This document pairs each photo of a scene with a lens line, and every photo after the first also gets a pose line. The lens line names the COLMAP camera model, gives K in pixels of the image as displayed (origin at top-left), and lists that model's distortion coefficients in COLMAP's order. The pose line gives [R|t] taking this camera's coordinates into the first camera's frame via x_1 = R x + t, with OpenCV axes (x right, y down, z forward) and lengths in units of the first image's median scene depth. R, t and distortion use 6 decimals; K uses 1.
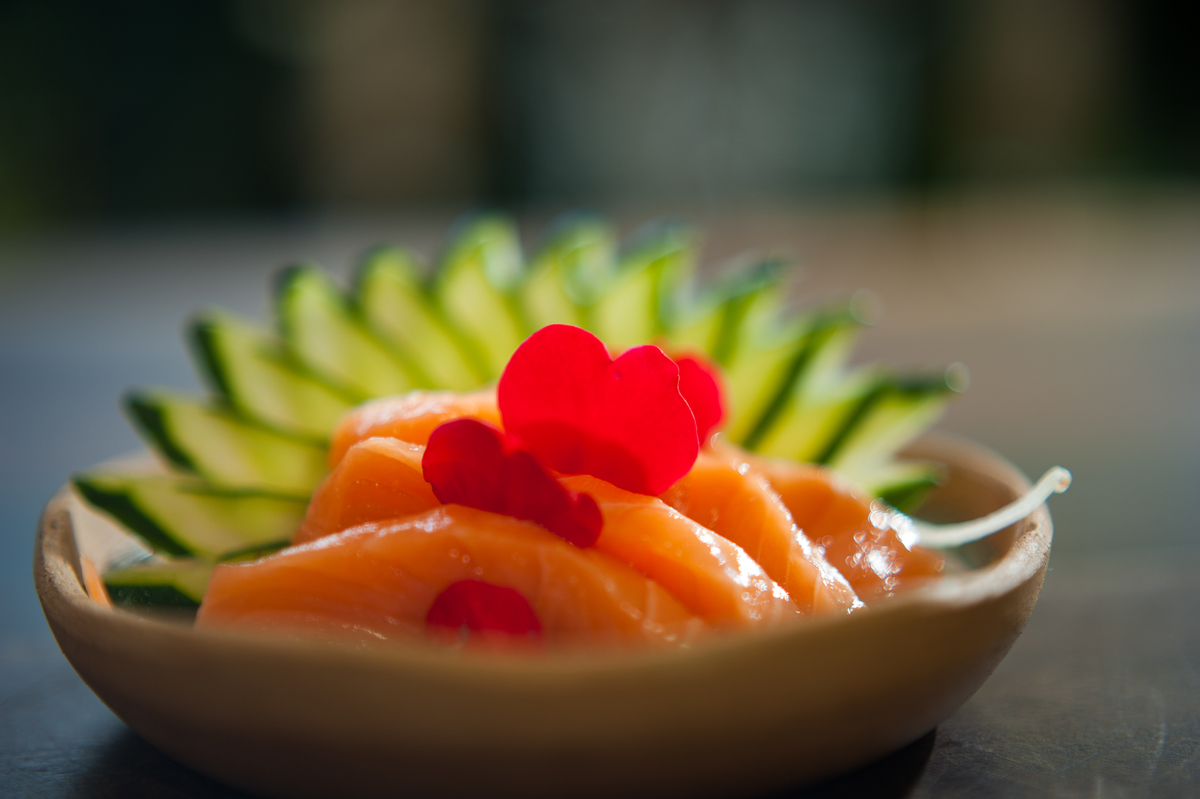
lens RADIAL K [[2179.9, 0, 600.0], [0, 2179.9, 399.5], [0, 0, 1]] dist [0.193915, 0.061608]
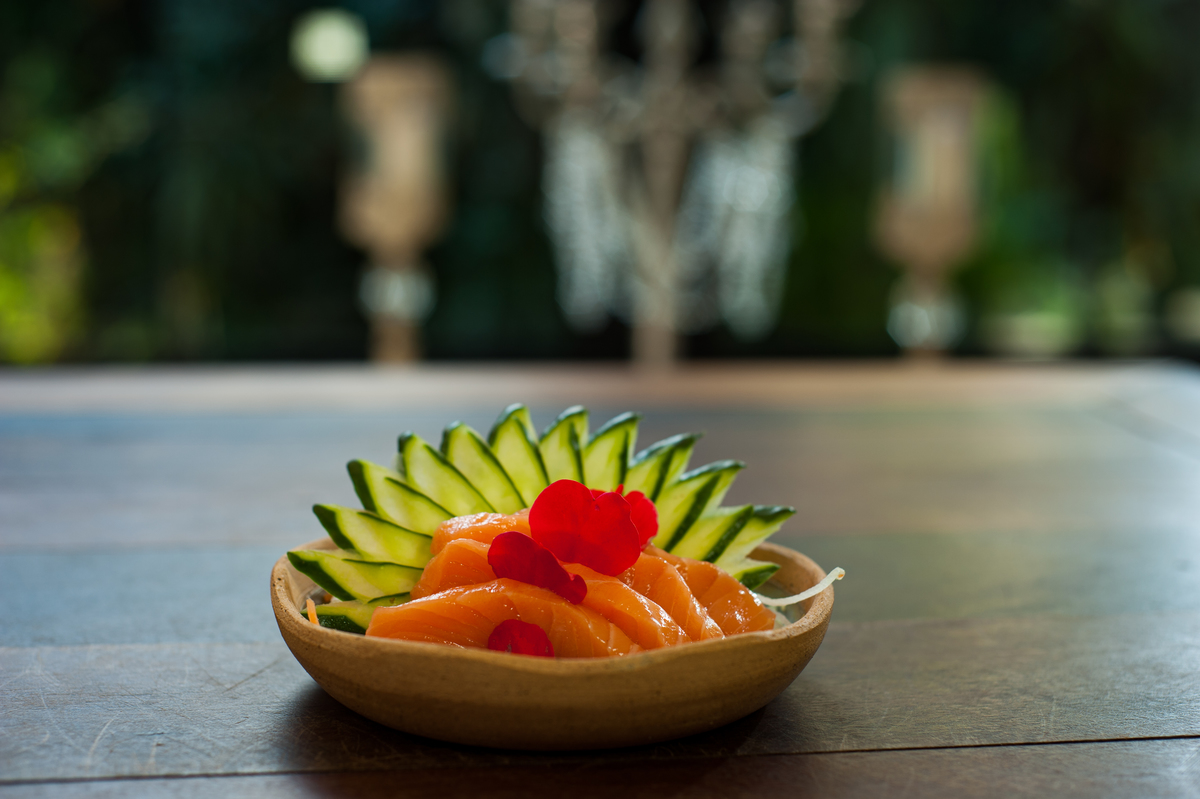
lens RADIAL K [[1993.4, 0, 600.0], [0, 1993.4, 399.5], [0, 0, 1]] dist [-0.028179, -0.115280]
pose [[0.999265, 0.033996, 0.017694, -0.021672], [-0.033687, 0.999280, -0.017428, -0.072675], [-0.018274, 0.016819, 0.999692, -0.651723]]
